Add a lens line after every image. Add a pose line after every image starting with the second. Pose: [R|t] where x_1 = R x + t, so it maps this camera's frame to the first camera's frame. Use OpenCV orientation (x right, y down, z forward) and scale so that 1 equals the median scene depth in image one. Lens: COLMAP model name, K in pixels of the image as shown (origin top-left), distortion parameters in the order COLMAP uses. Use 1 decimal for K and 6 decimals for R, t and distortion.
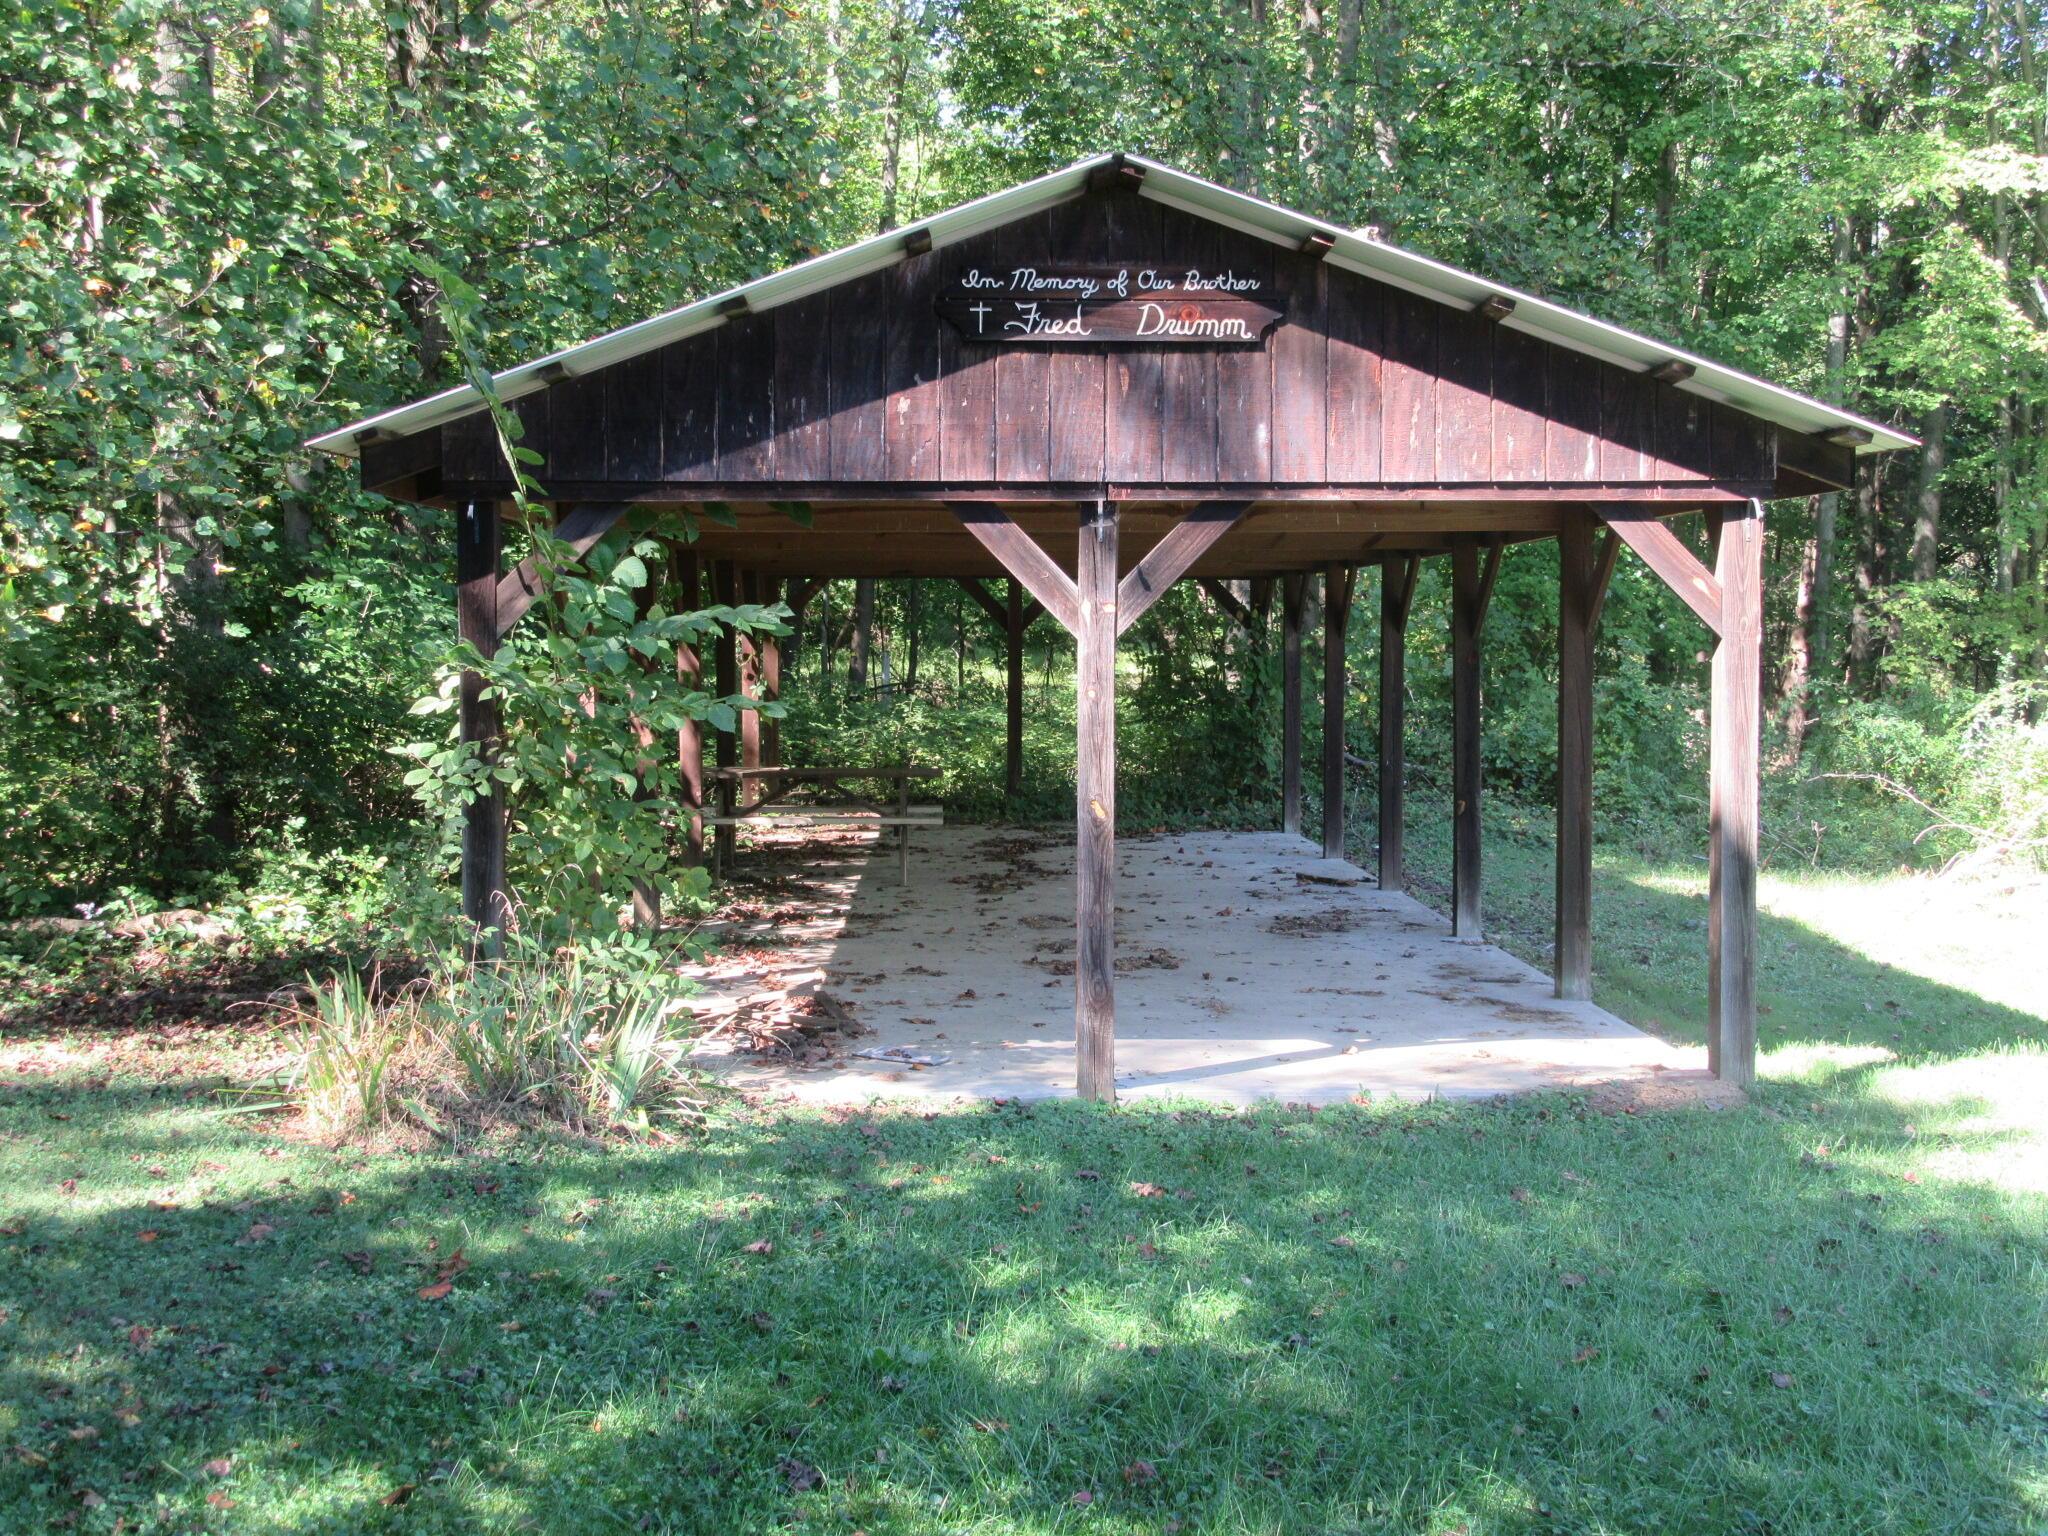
lens RADIAL K [[2455.2, 0, 1026.6], [0, 2455.2, 772.8], [0, 0, 1]] dist [0.032617, 0.000000]
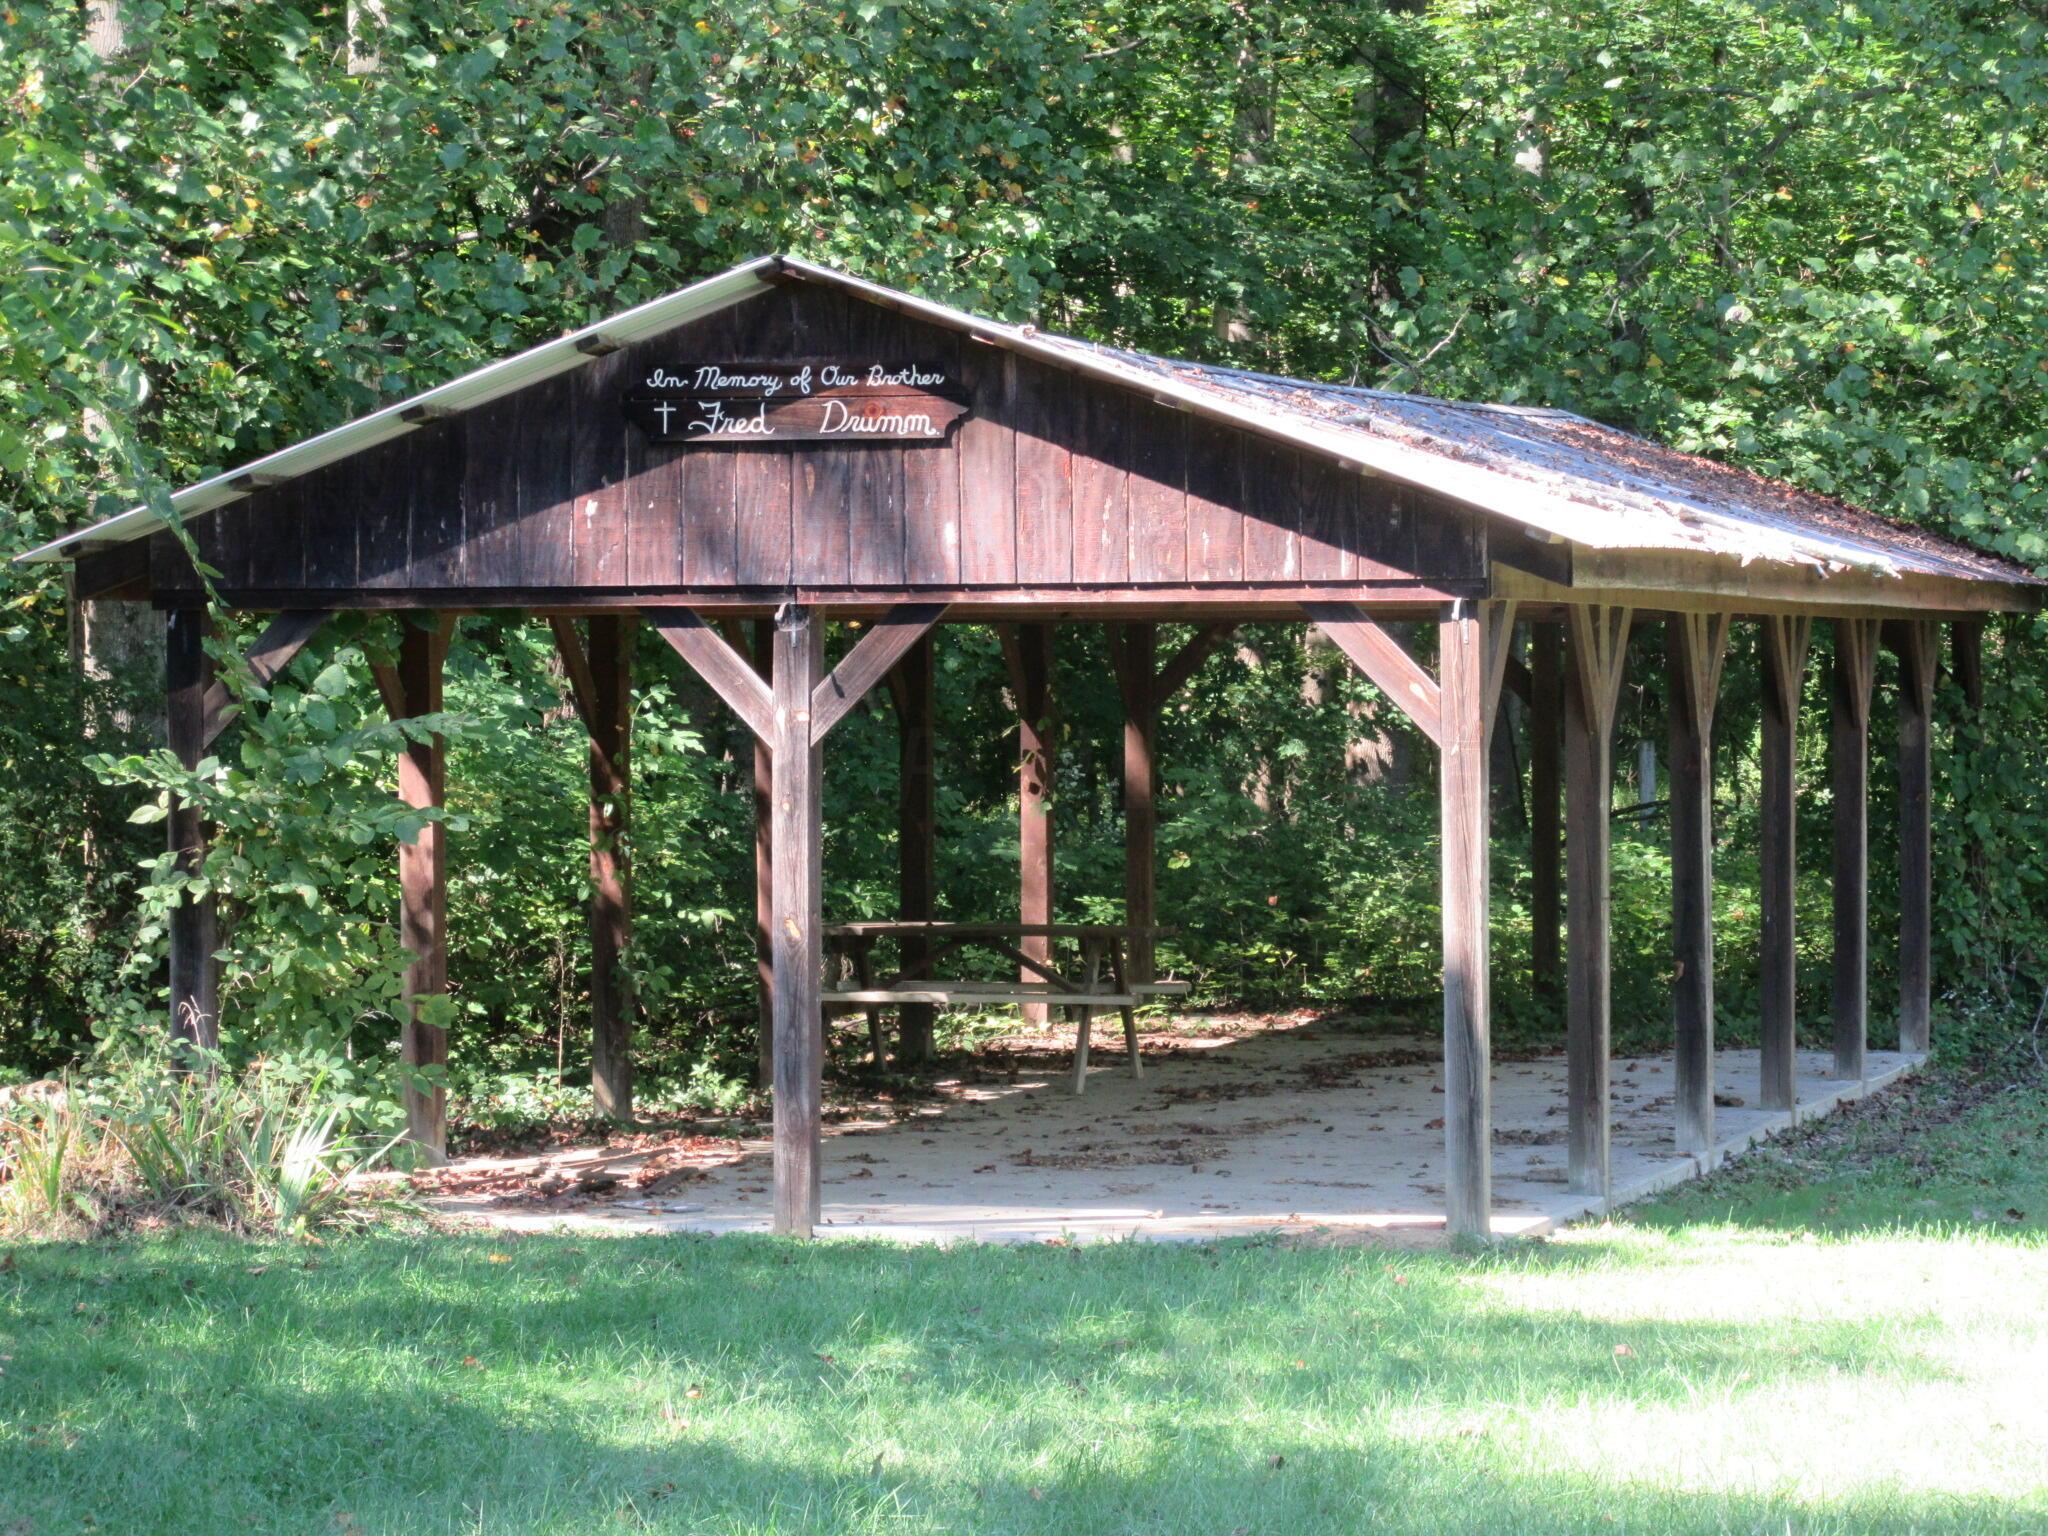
lens RADIAL K [[6695.9, 0, 1023.7], [0, 6695.9, 766.9], [0, 0, 1]] dist [-0.133781, 0.000000]
pose [[0.960791, 0.001023, -0.277271, 0.842719], [-0.012062, 0.999201, -0.038110, 0.050688], [0.277011, 0.039960, 0.960036, -1.476673]]
